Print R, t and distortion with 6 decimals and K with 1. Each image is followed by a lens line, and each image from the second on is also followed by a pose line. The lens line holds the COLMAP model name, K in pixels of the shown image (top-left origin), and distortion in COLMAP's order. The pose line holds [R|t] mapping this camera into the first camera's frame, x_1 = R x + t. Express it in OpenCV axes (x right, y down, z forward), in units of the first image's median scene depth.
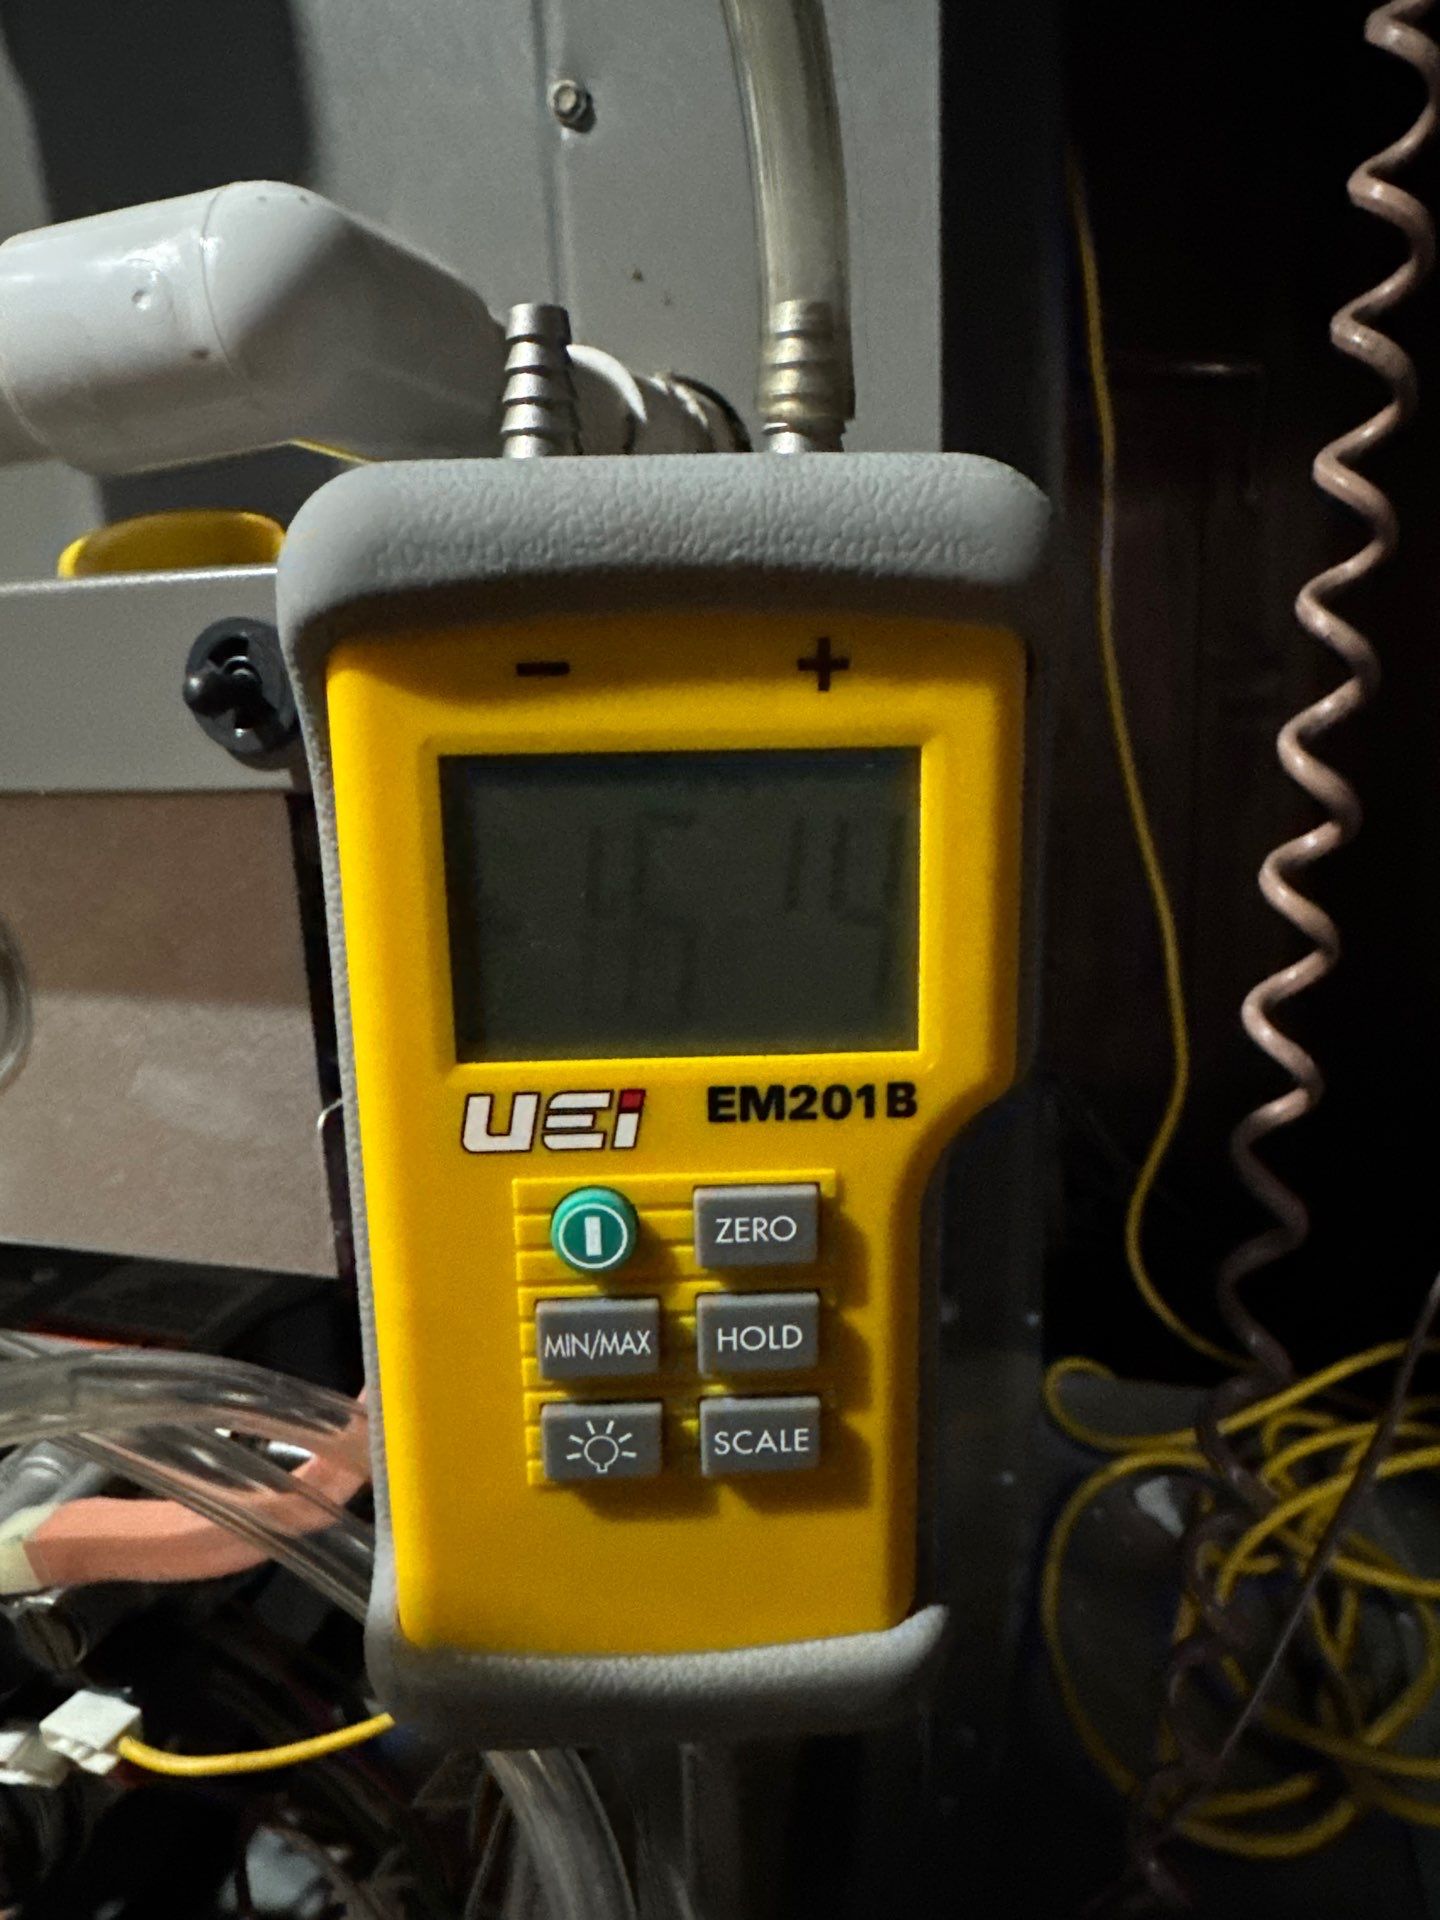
lens RADIAL K [[1390.2, 0, 729.6], [0, 1390.2, 956.0], [0, 0, 1]] dist [0.026805, -0.018912]
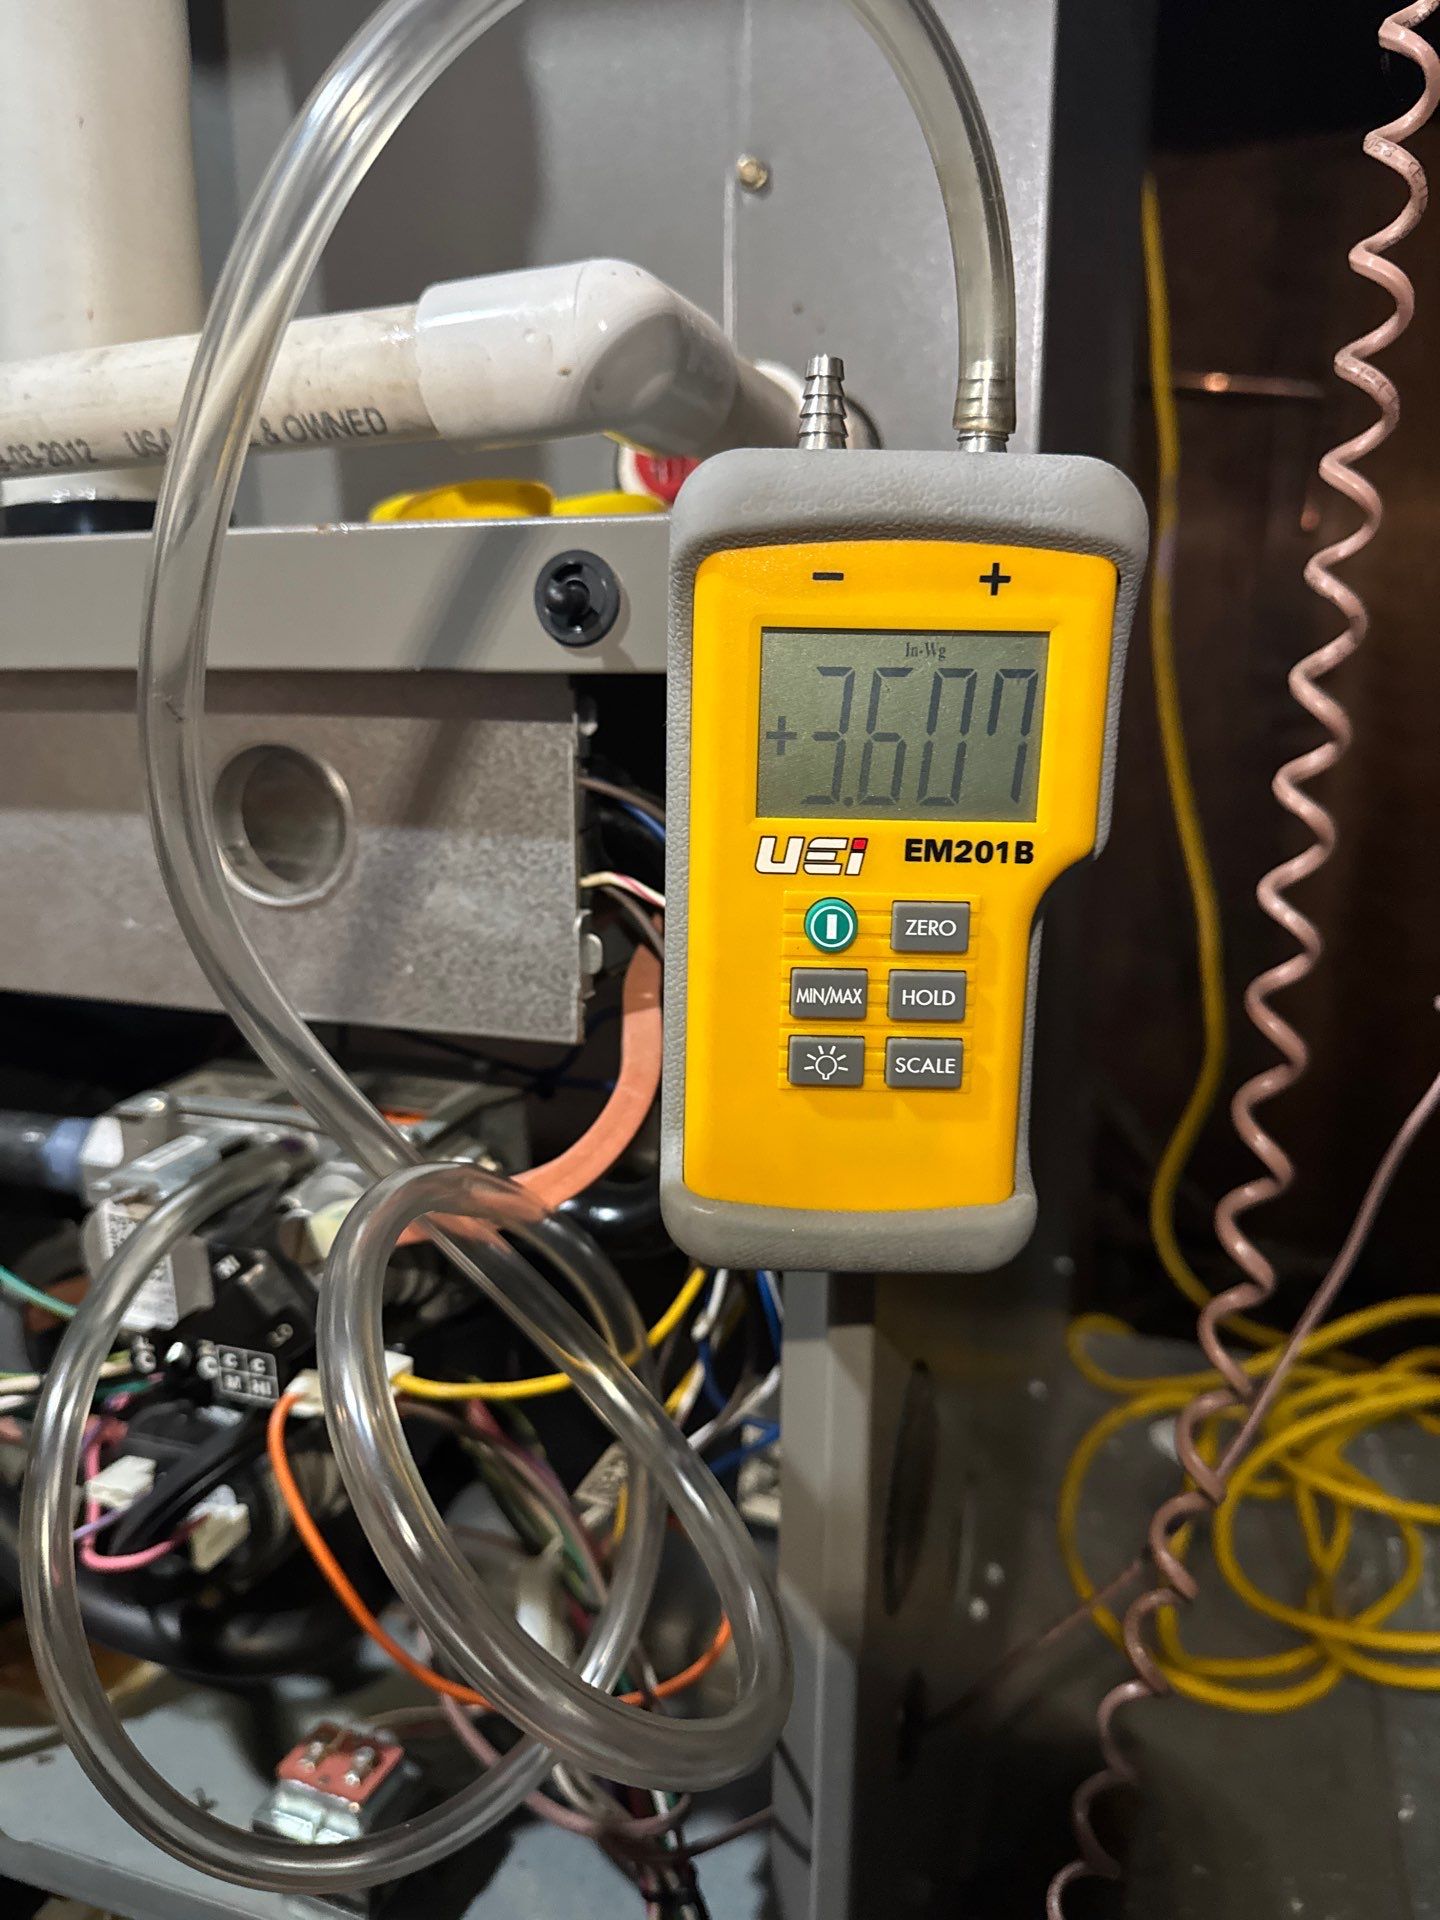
lens RADIAL K [[1390.2, 0, 712.1], [0, 1390.2, 963.0], [0, 0, 1]] dist [0.026805, -0.018912]
pose [[0.998336, 0.044713, -0.036411, -0.176920], [-0.044235, 0.998925, 0.013850, 0.226831], [0.036991, -0.012216, 0.999241, -0.647688]]
